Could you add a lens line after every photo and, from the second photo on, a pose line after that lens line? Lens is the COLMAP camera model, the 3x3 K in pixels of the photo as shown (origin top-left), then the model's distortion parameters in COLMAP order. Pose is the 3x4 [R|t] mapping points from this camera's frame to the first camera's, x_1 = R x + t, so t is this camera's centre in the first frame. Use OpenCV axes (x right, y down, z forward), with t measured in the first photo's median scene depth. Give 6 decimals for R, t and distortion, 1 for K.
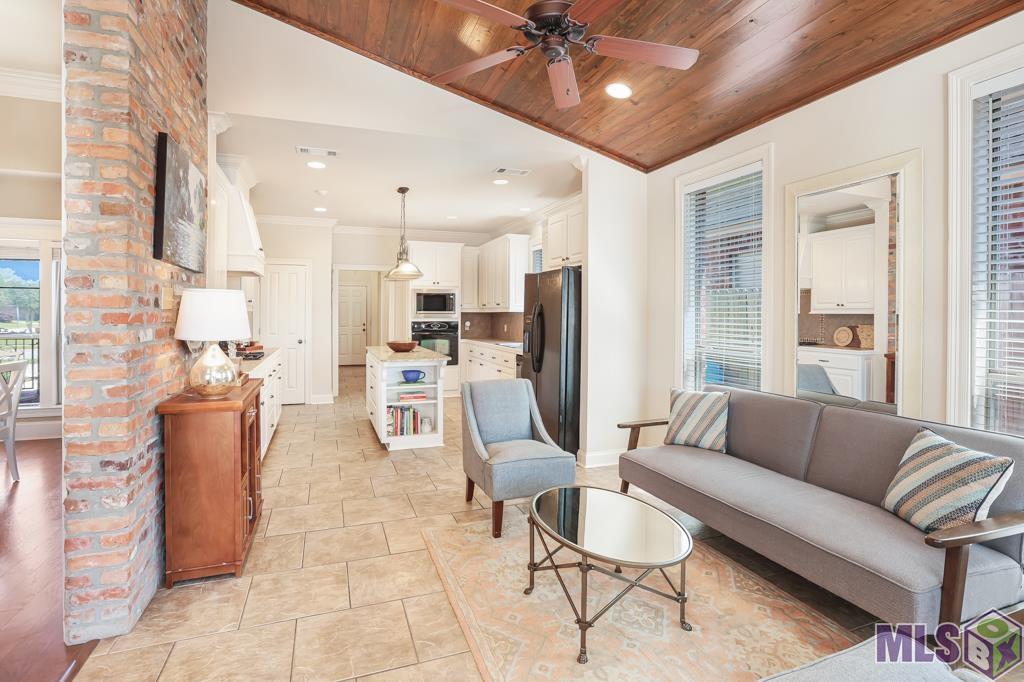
lens RADIAL K [[503.1, 0, 515.9], [0, 503.1, 321.3], [0, 0, 1]] dist [-0.037965, 0.014253]
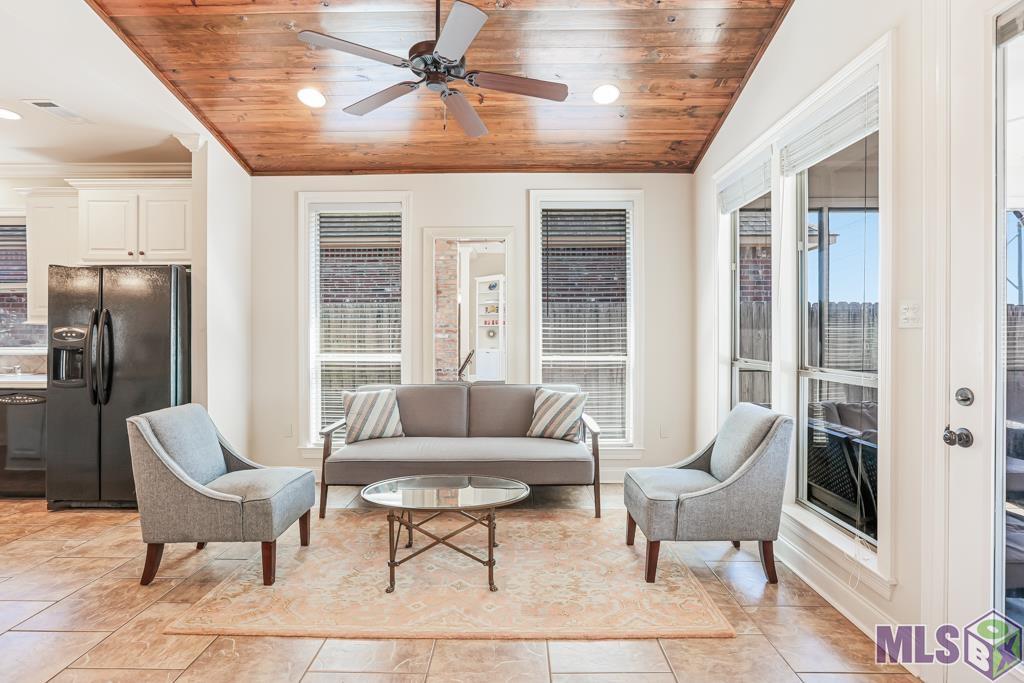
lens RADIAL K [[503.1, 0, 513.3], [0, 503.1, 338.3], [0, 0, 1]] dist [-0.037965, 0.014253]
pose [[0.344211, -0.009232, 0.938847, -0.626909], [0.011568, 0.999917, 0.005592, 0.015053], [-0.938821, 0.008936, 0.344290, 0.297579]]
